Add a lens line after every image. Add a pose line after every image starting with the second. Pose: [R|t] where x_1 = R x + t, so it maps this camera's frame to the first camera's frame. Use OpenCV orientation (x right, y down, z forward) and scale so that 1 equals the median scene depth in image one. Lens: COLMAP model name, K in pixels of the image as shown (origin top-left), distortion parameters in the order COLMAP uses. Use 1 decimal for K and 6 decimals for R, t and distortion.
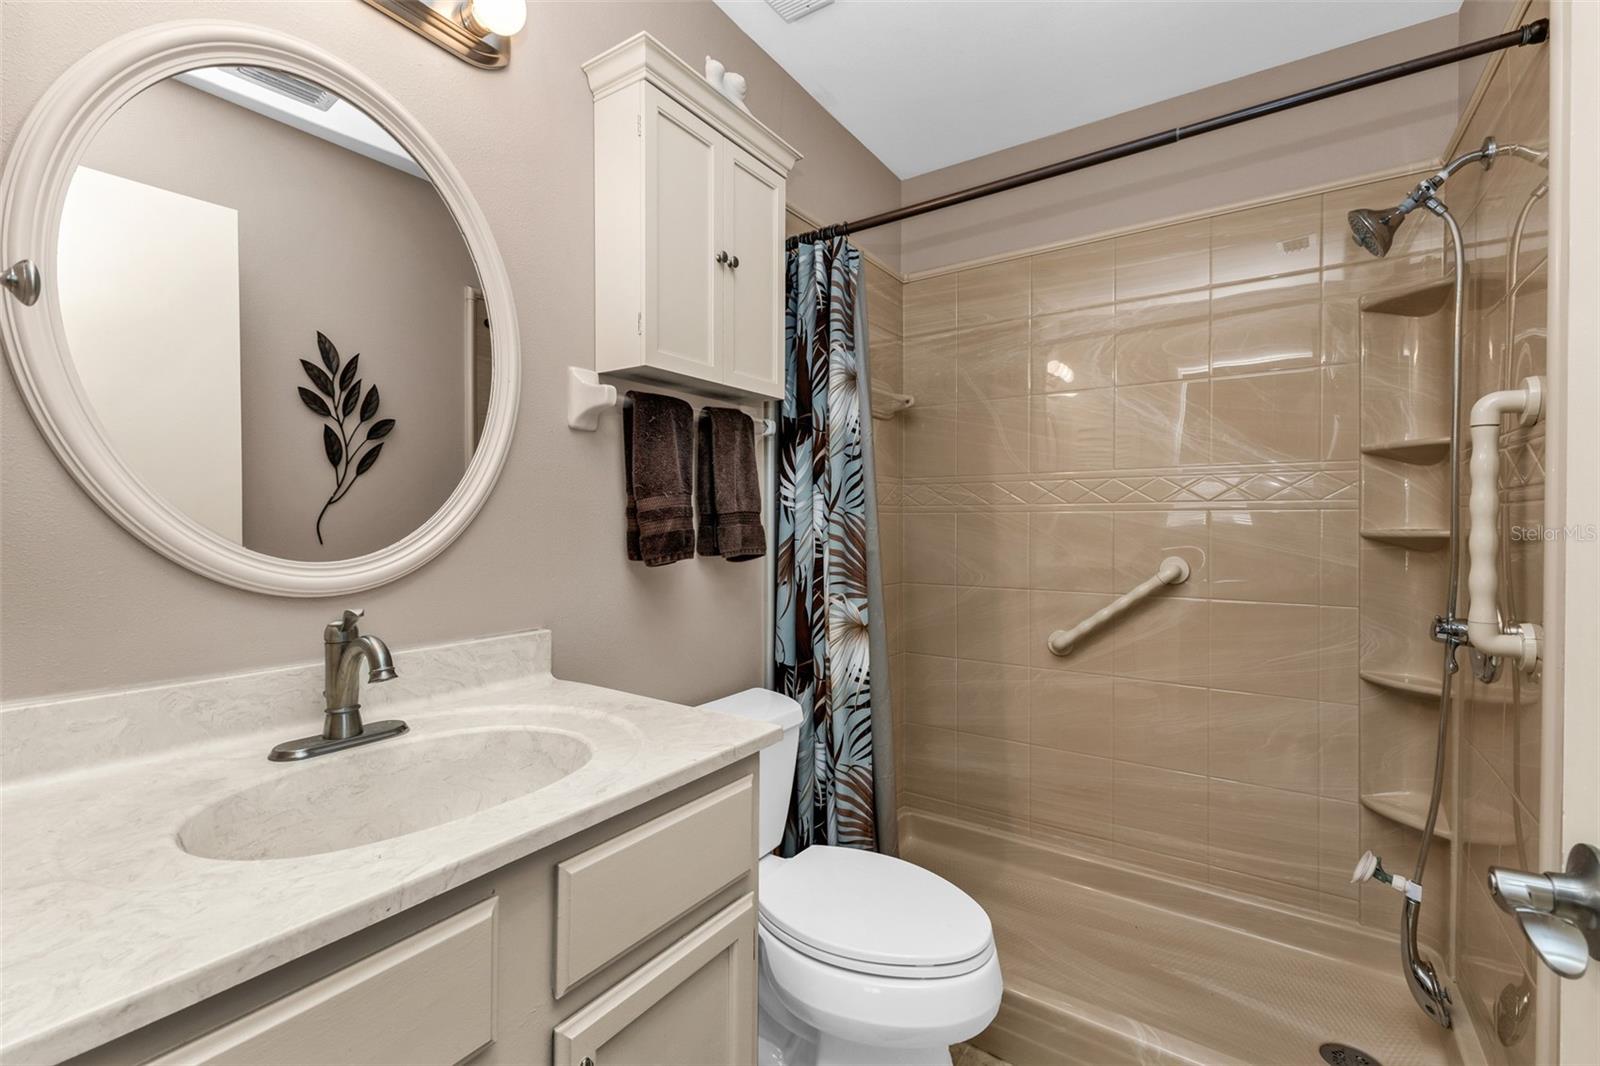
lens RADIAL K [[691.1, 0, 805.7], [0, 691.1, 525.6], [0, 0, 1]] dist [0.001456, -0.000895]
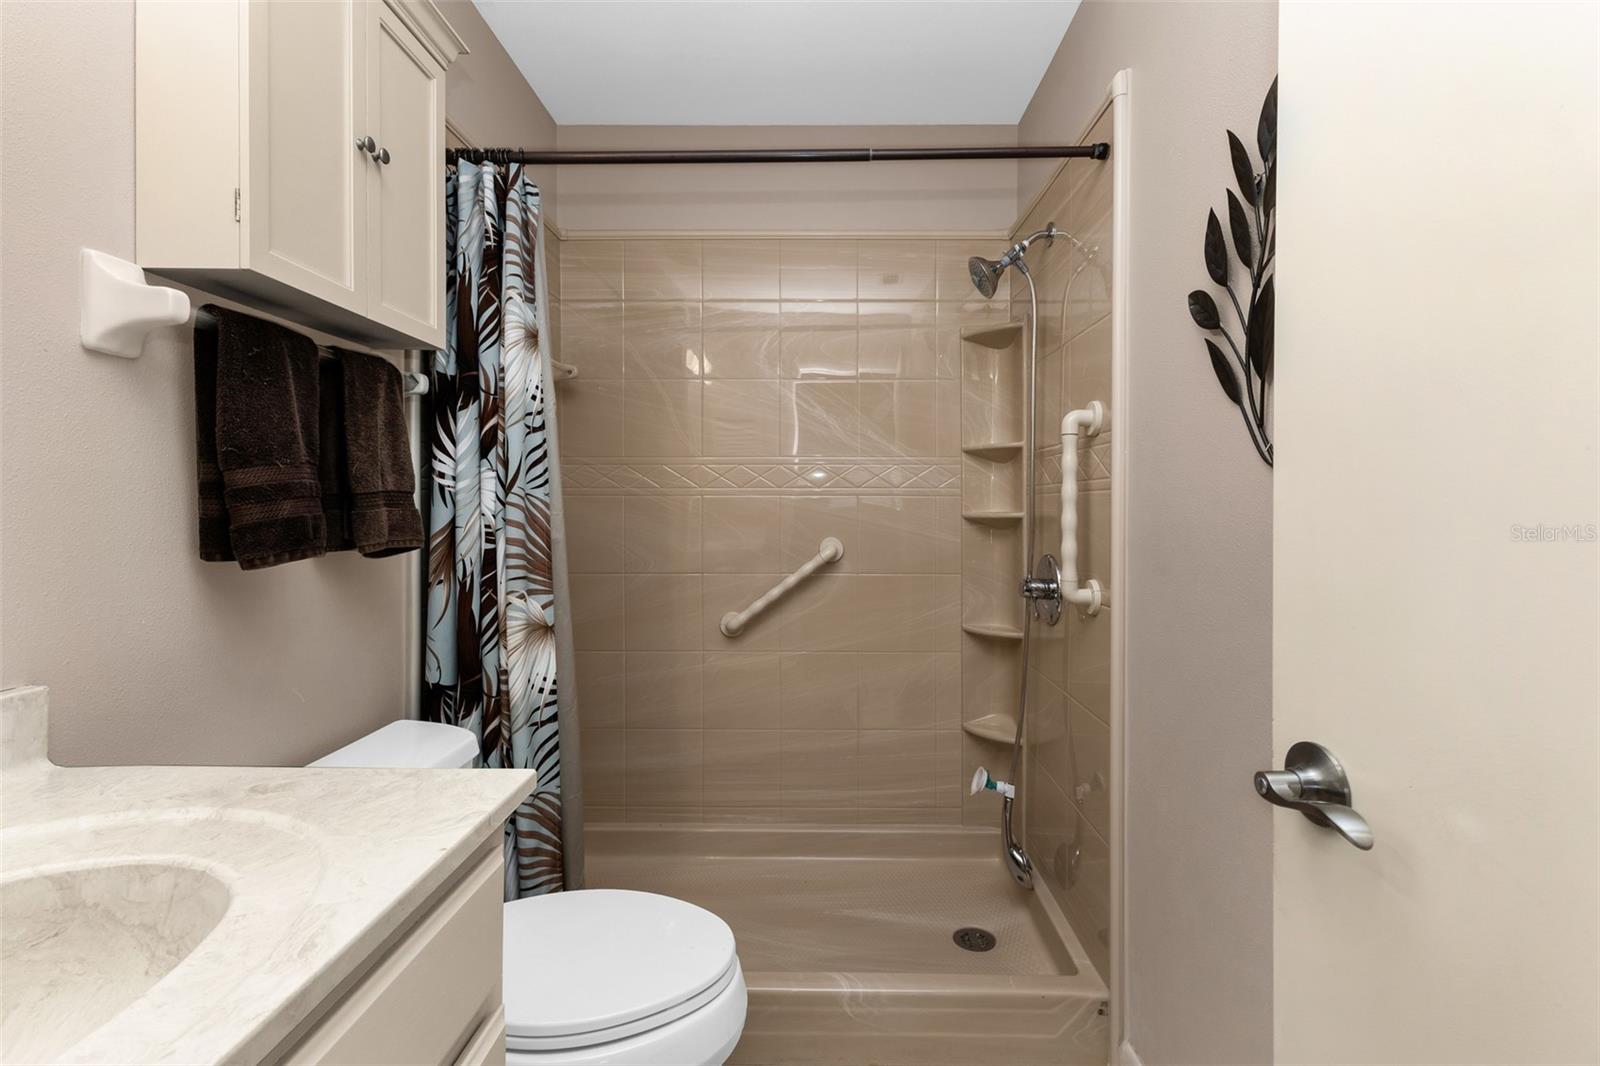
lens RADIAL K [[686.1, 0, 824.3], [0, 686.1, 509.3], [0, 0, 1]] dist [0.004472, -0.000360]
pose [[0.831246, -0.000356, 0.555905, -0.105735], [0.001416, 0.999998, -0.001477, 0.001481], [-0.555904, 0.002015, 0.831244, 0.104066]]
